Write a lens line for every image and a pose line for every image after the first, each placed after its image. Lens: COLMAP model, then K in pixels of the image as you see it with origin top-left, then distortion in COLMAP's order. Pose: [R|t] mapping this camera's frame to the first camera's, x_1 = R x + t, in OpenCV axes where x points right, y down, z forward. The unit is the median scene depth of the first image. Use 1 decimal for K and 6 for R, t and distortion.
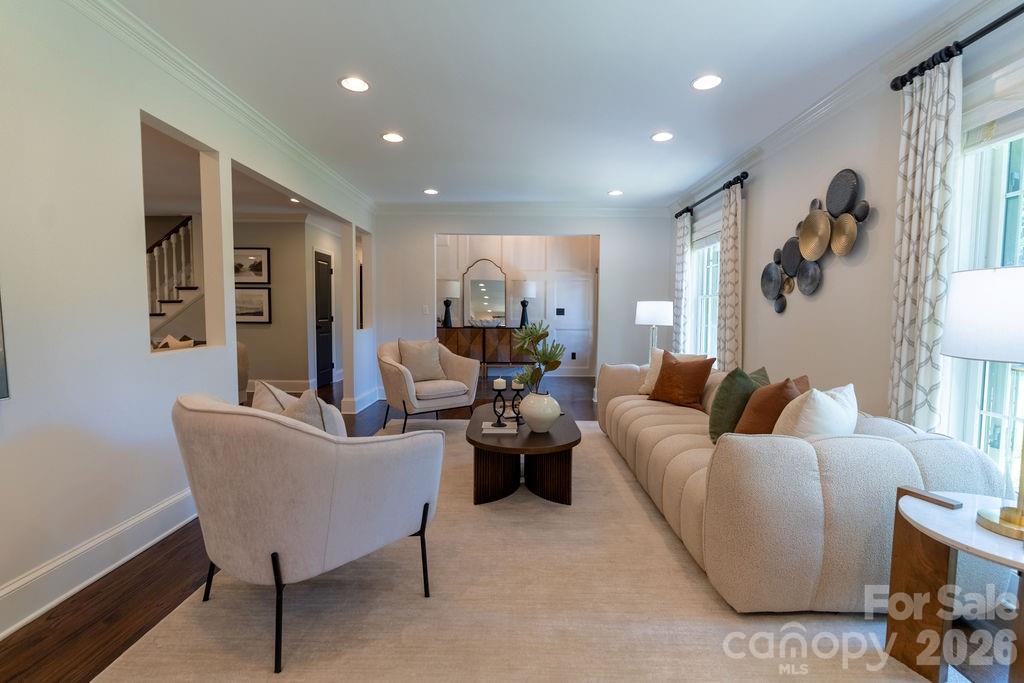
lens RADIAL K [[451.6, 0, 513.0], [0, 451.6, 340.3], [0, 0, 1]] dist [-0.003611, 0.000217]
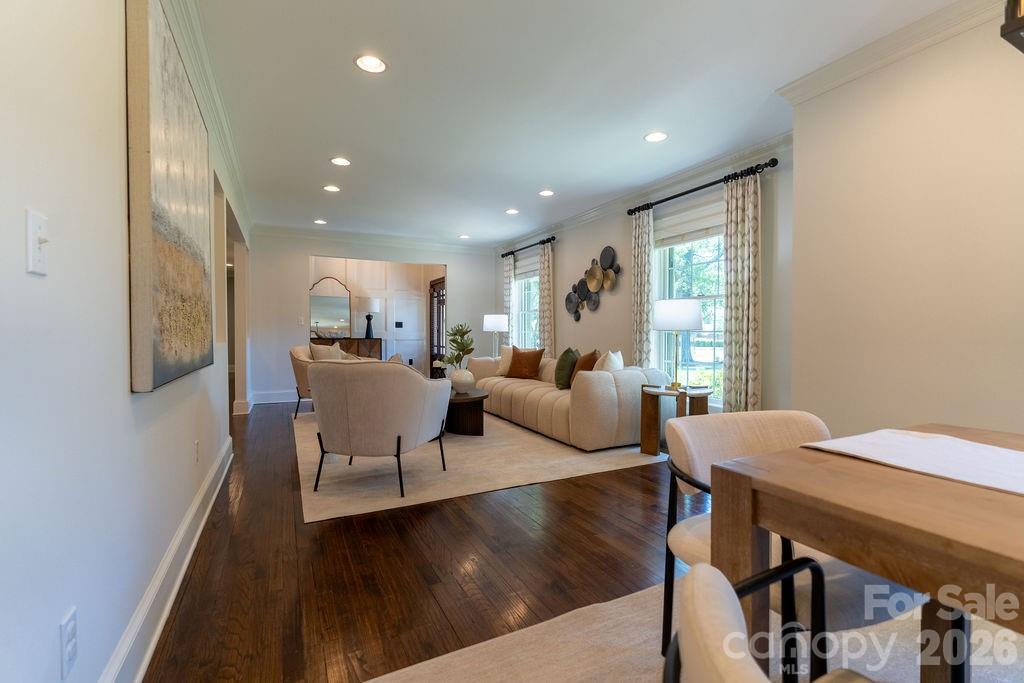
lens RADIAL K [[449.4, 0, 503.5], [0, 449.4, 340.4], [0, 0, 1]] dist [-0.000813, -0.000049]
pose [[0.894910, -0.013942, 0.446028, -0.485766], [0.032026, 0.998941, -0.033033, 0.069296], [-0.445096, 0.043846, 0.894409, -0.465615]]
